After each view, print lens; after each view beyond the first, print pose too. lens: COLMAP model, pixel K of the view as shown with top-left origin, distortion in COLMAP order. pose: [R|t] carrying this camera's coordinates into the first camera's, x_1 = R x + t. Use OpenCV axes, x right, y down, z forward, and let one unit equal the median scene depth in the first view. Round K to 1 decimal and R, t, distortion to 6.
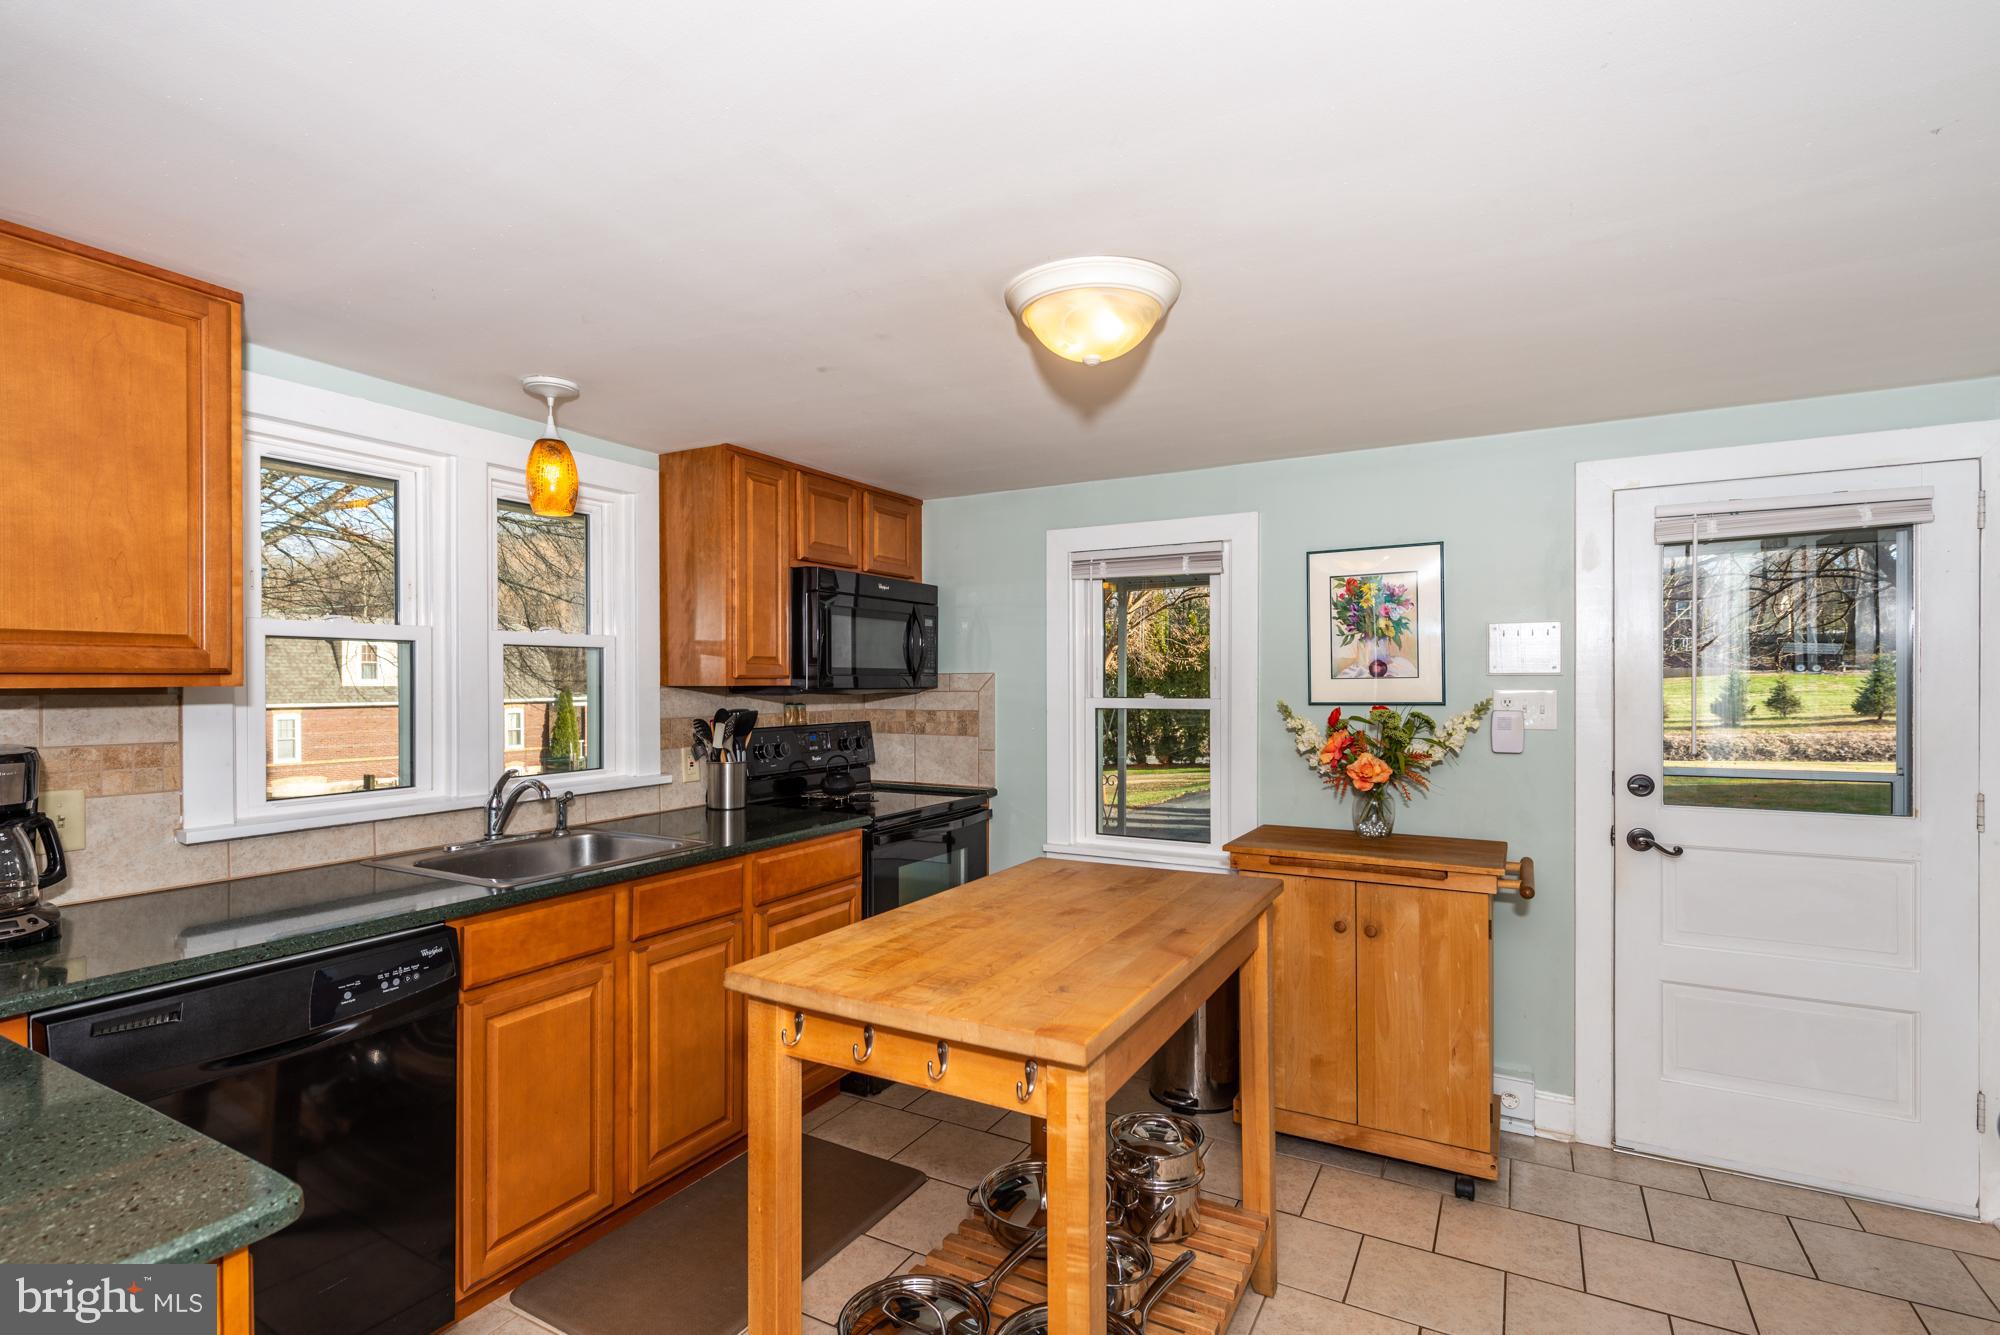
lens RADIAL K [[944.2, 0, 990.7], [0, 944.2, 679.6], [0, 0, 1]] dist [0.000987, -0.002811]
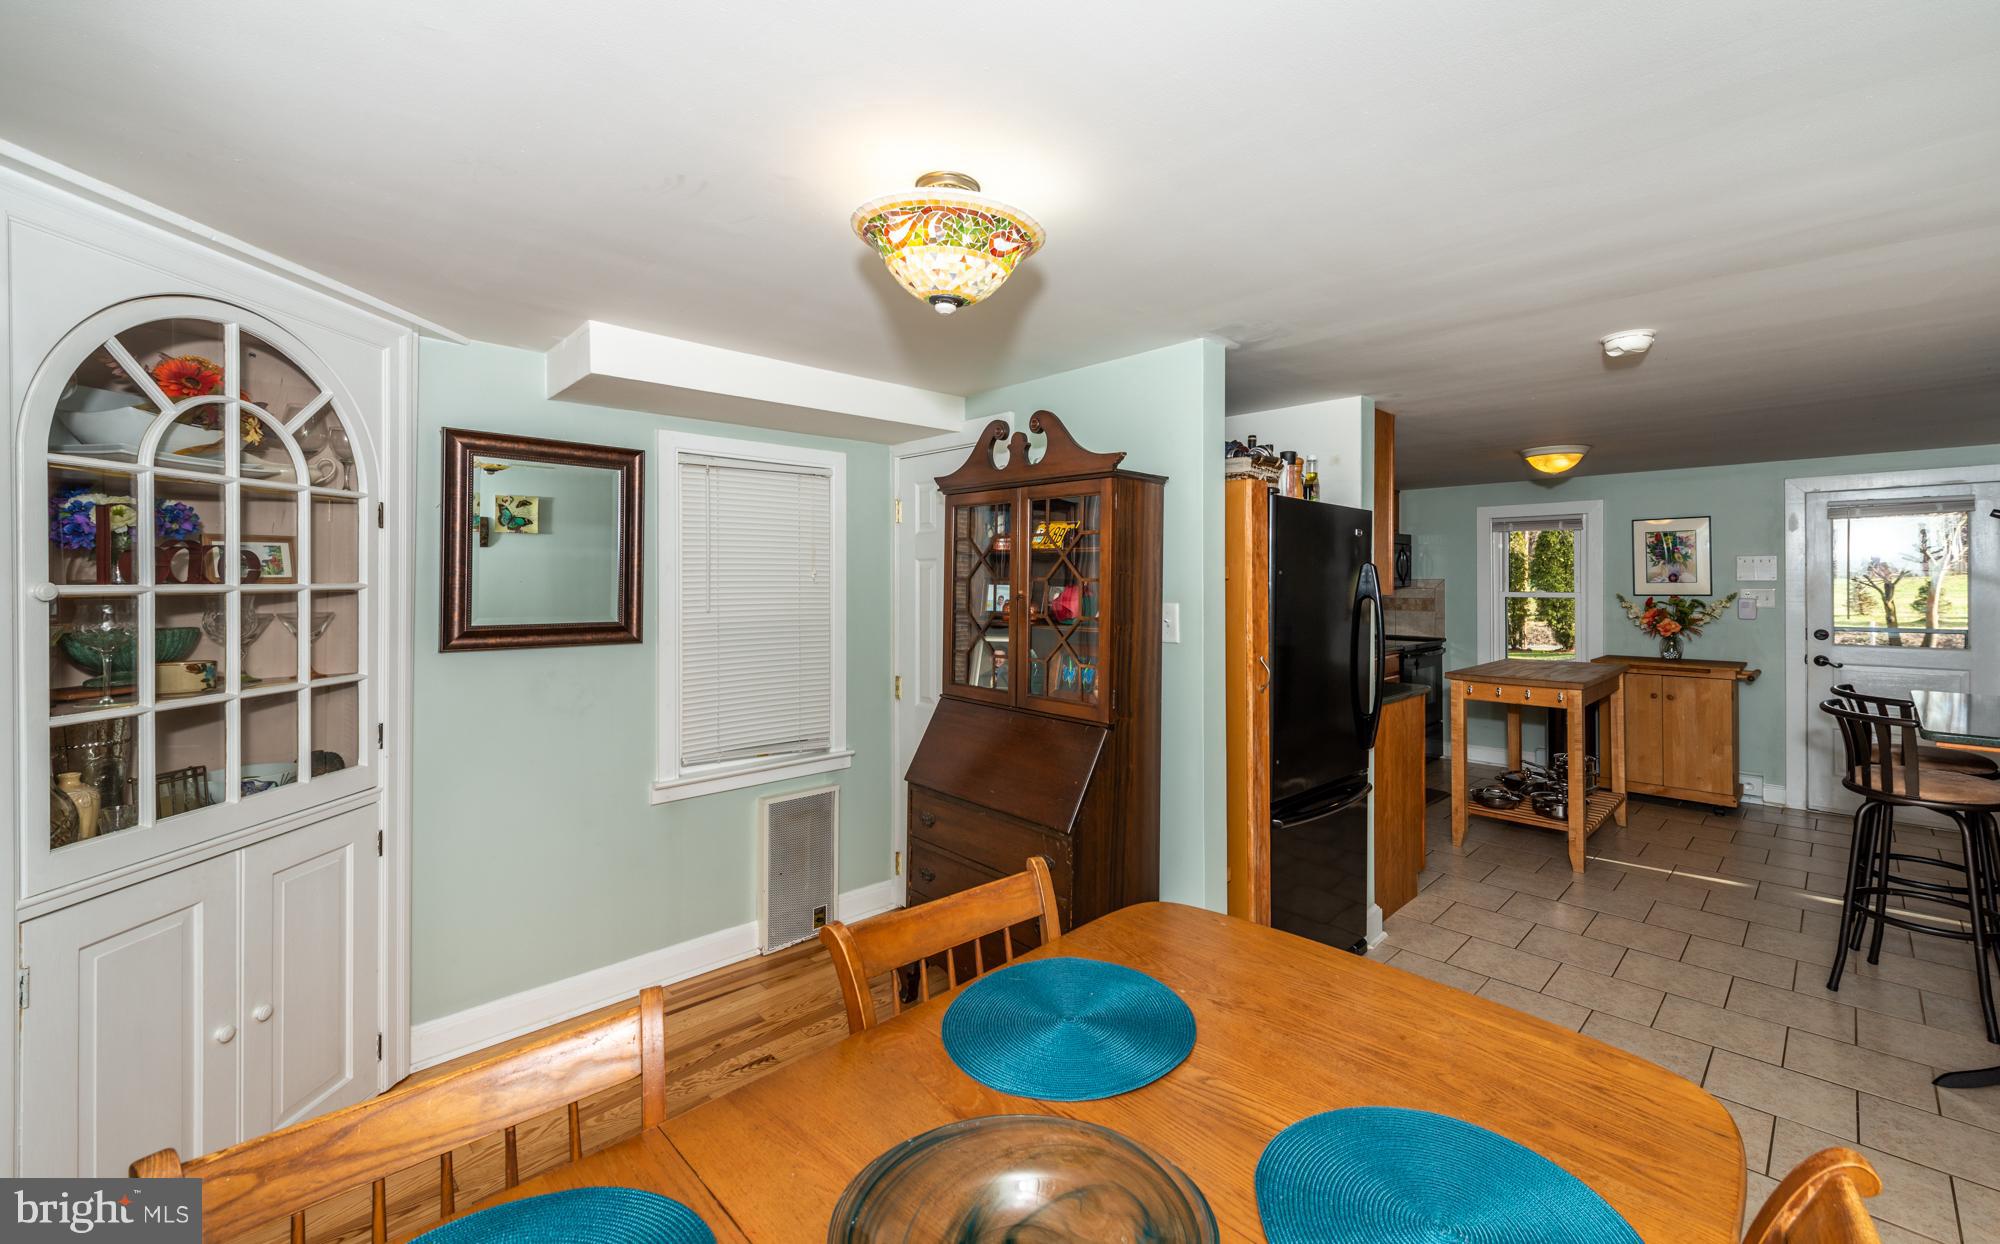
lens RADIAL K [[817.4, 0, 1048.6], [0, 817.4, 573.9], [0, 0, 1]] dist [0.002430, -0.000153]
pose [[0.965789, -0.002013, -0.259322, -0.471815], [0.001454, 0.999996, -0.002347, -0.019732], [0.259326, 0.001890, 0.965788, -1.147434]]
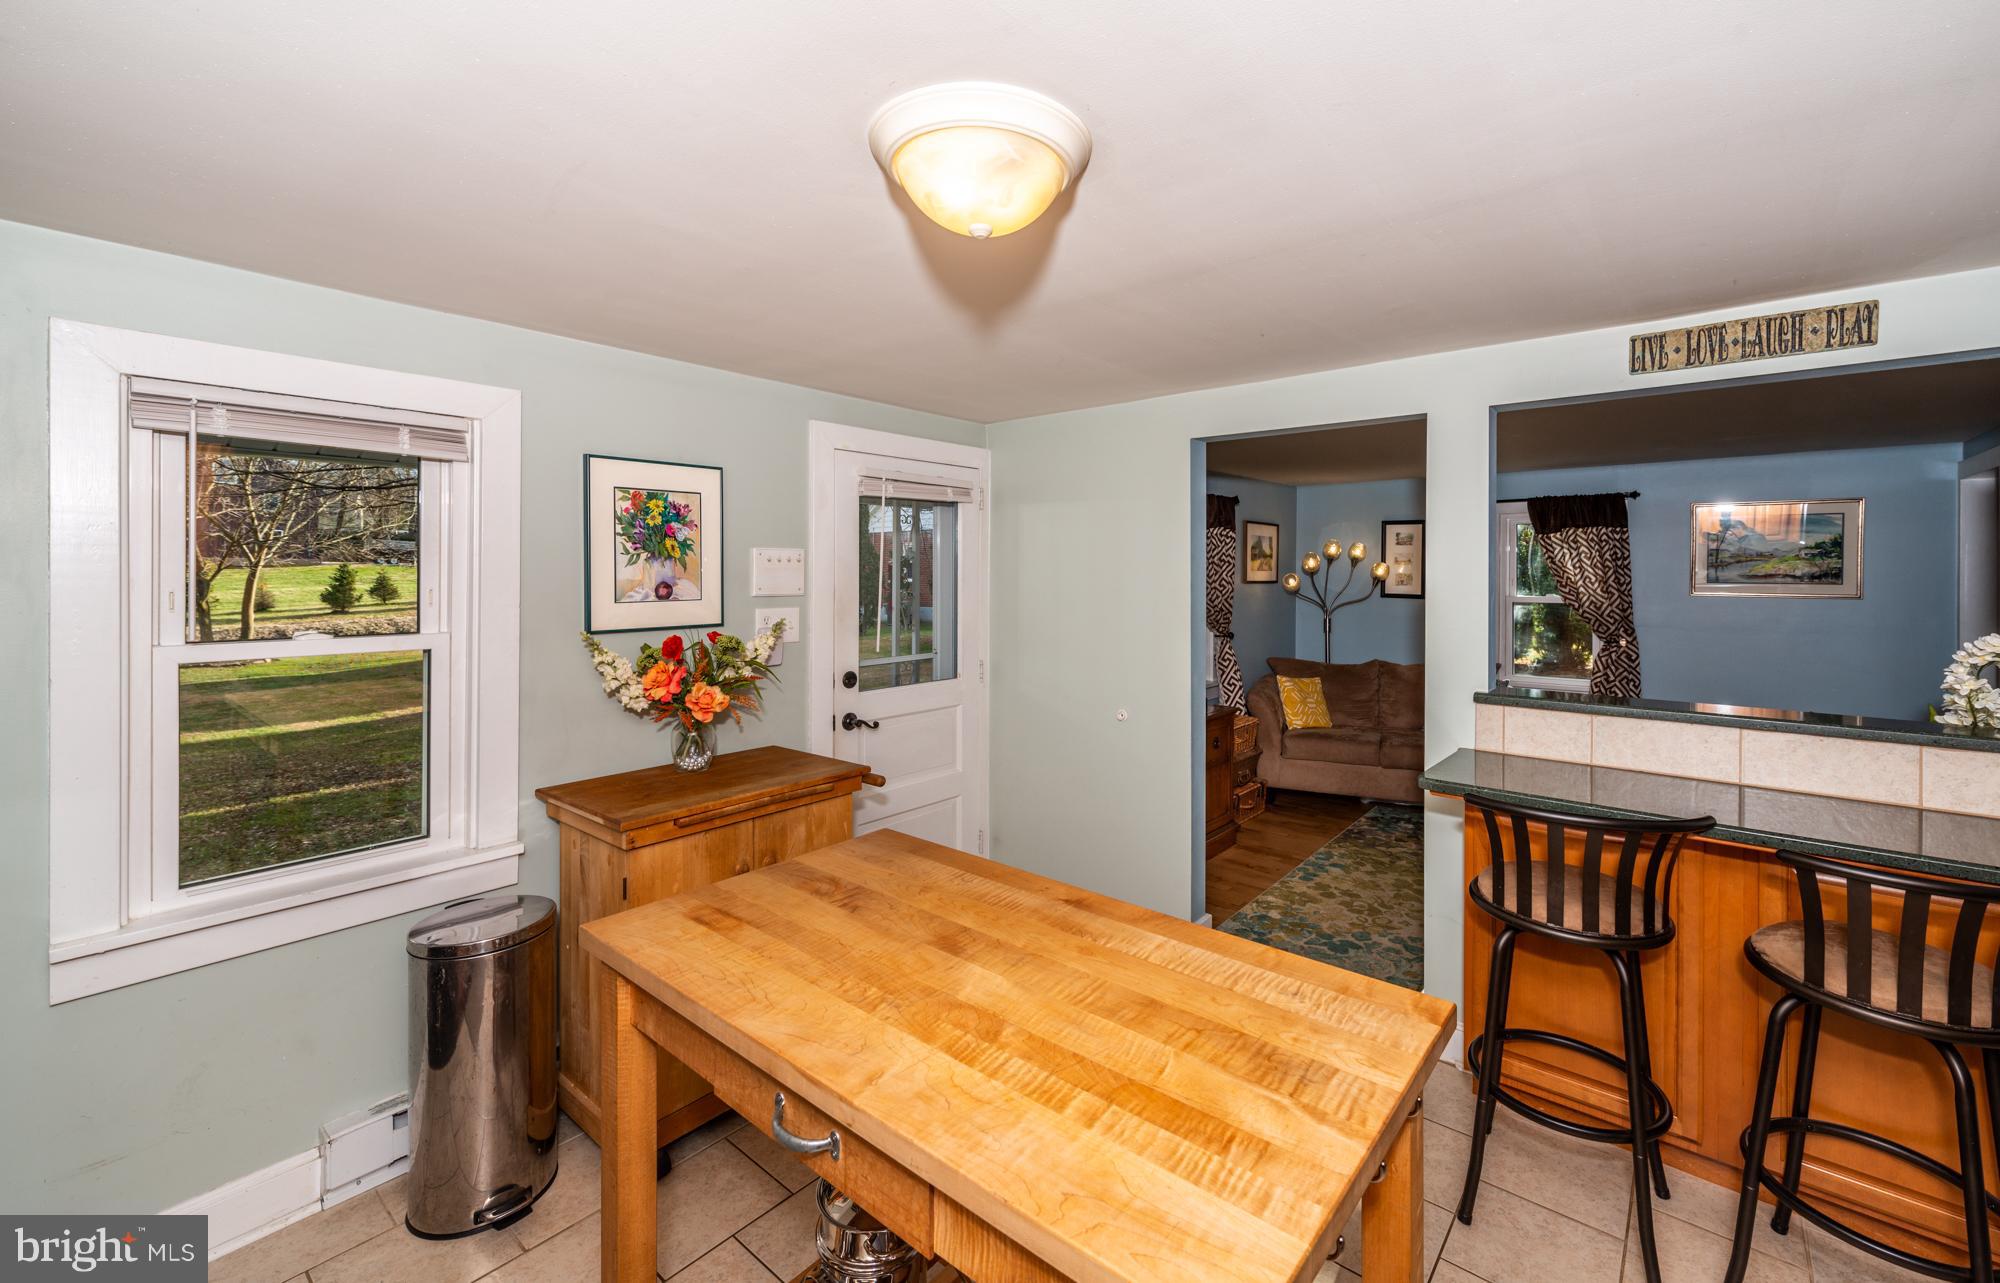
lens RADIAL K [[815.2, 0, 1035.7], [0, 815.2, 577.6], [0, 0, 1]] dist [0.002667, -0.000191]
pose [[0.175285, -0.003458, 0.984512, -0.356712], [-0.006121, 0.999971, 0.004602, -0.033839], [-0.984499, -0.006833, 0.175259, 0.537122]]
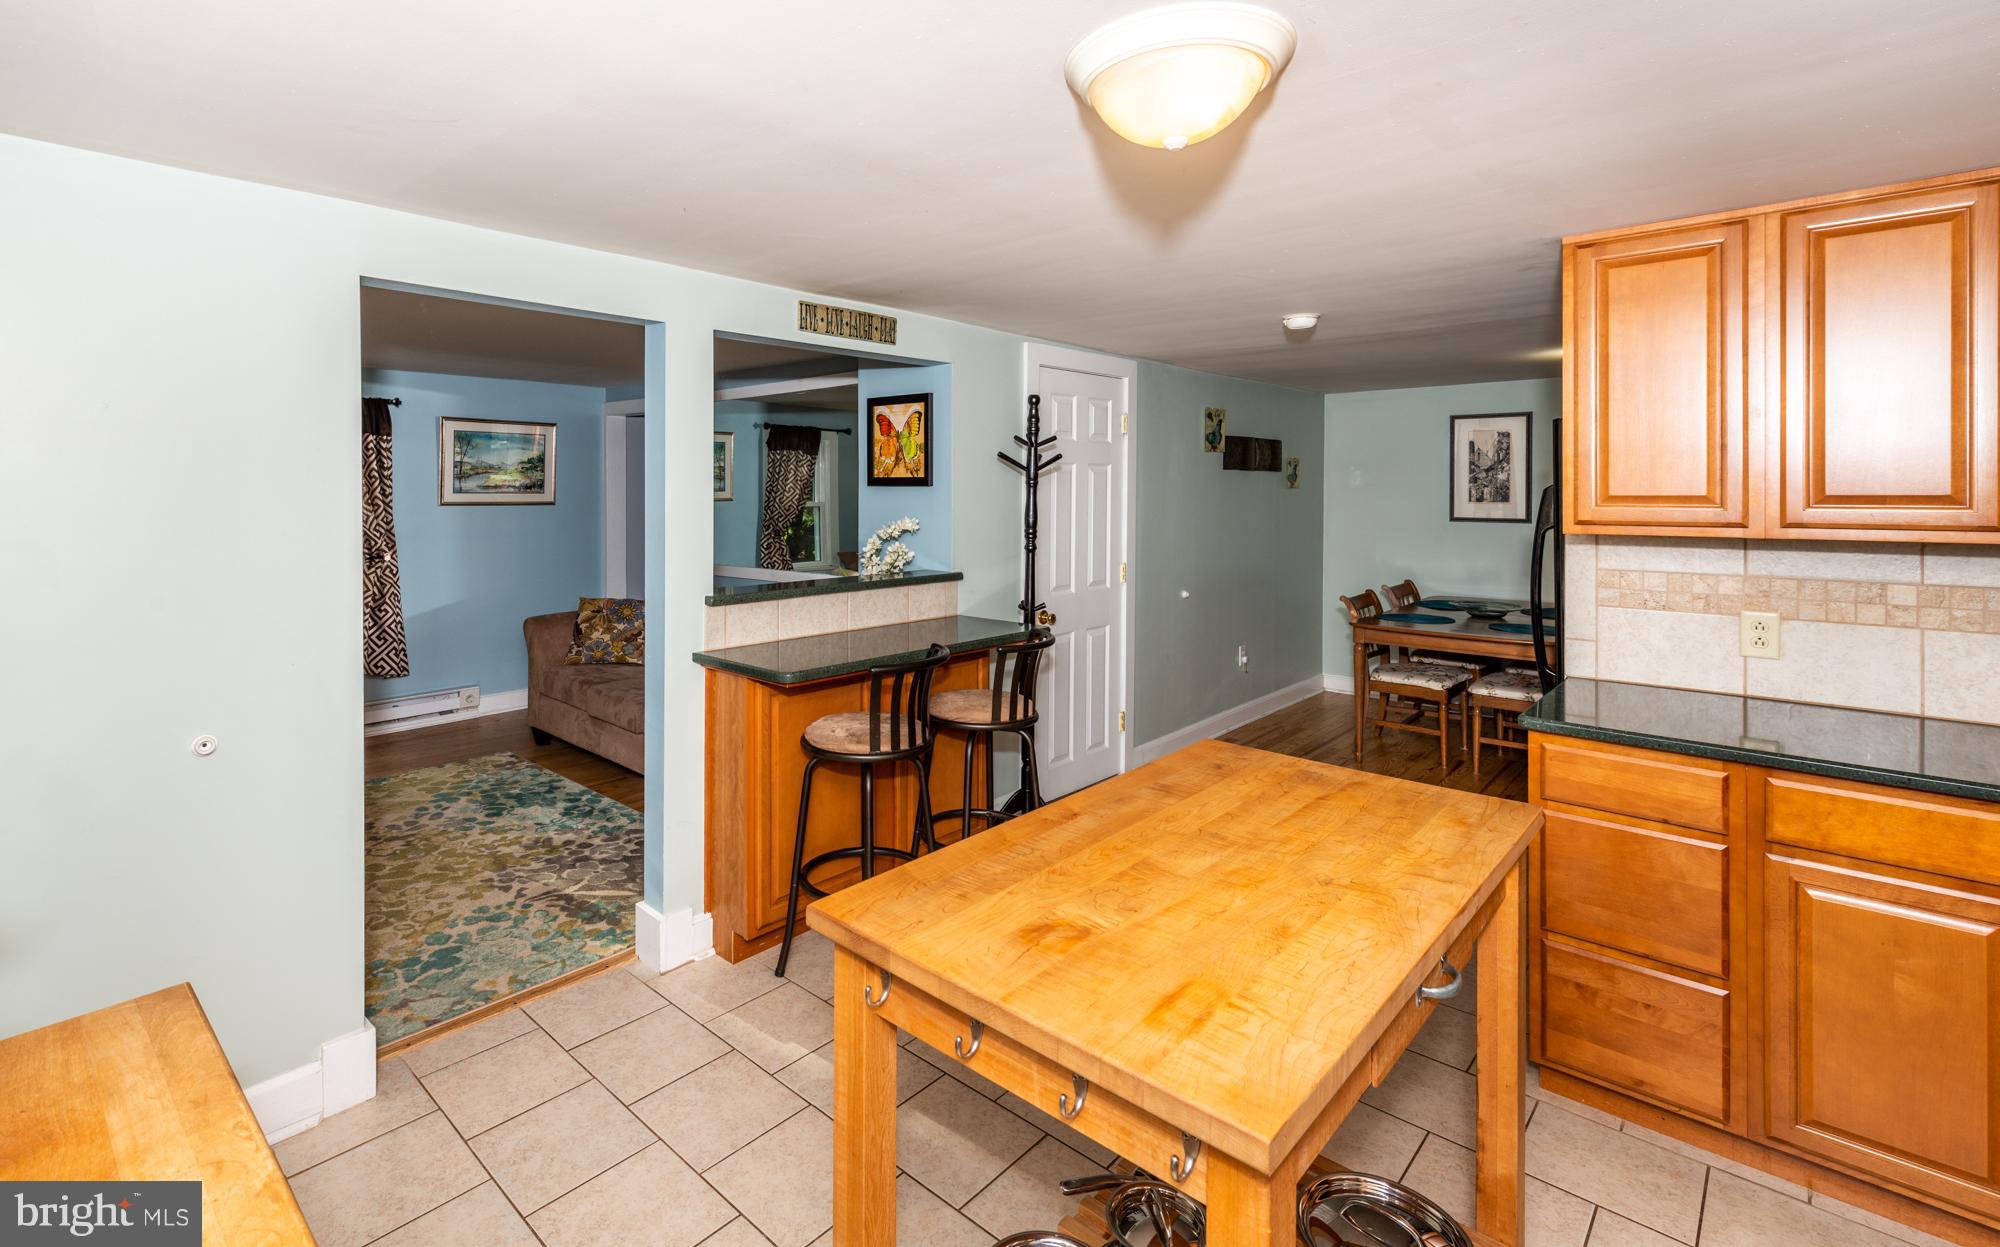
lens RADIAL K [[920.4, 0, 909.9], [0, 920.4, 486.0], [0, 0, 1]] dist [0.002026, 0.000398]
pose [[-0.965659, 0.001136, 0.259809, 0.075936], [0.000471, 0.999996, -0.002624, -0.033212], [-0.259811, -0.002411, -0.965656, 1.155221]]
